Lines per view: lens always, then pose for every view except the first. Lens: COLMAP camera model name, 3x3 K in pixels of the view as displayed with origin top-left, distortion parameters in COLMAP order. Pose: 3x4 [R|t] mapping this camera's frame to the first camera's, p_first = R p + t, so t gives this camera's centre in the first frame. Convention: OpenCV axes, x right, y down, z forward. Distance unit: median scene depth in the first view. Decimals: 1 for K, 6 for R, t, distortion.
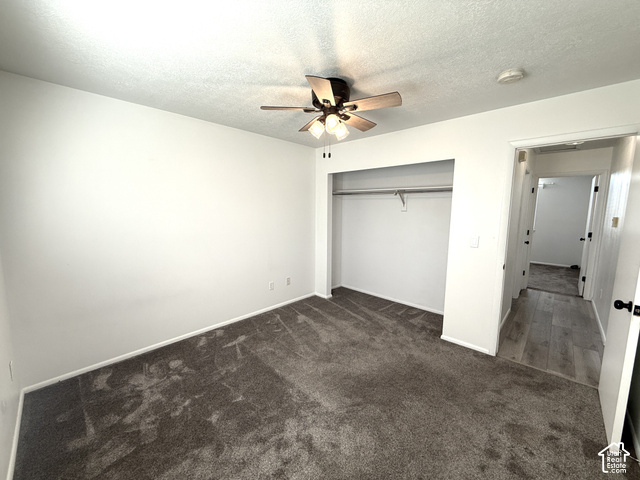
lens RADIAL K [[255.7, 0, 320.7], [0, 255.7, 240.8], [0, 0, 1]] dist [-0.000474, 0.000114]
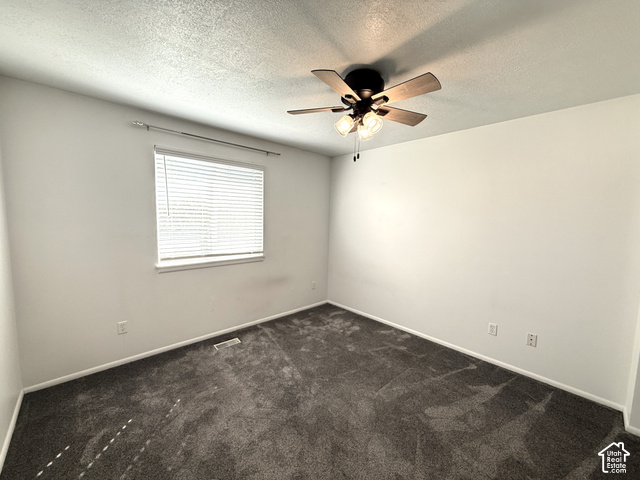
lens RADIAL K [[255.7, 0, 318.2], [0, 255.7, 238.9], [0, 0, 1]] dist [-0.000474, 0.000114]
pose [[-0.061541, 0.079238, -0.994954, 0.666748], [-0.149963, 0.984794, 0.087704, -0.076353], [0.986774, 0.154604, -0.048723, 0.661659]]
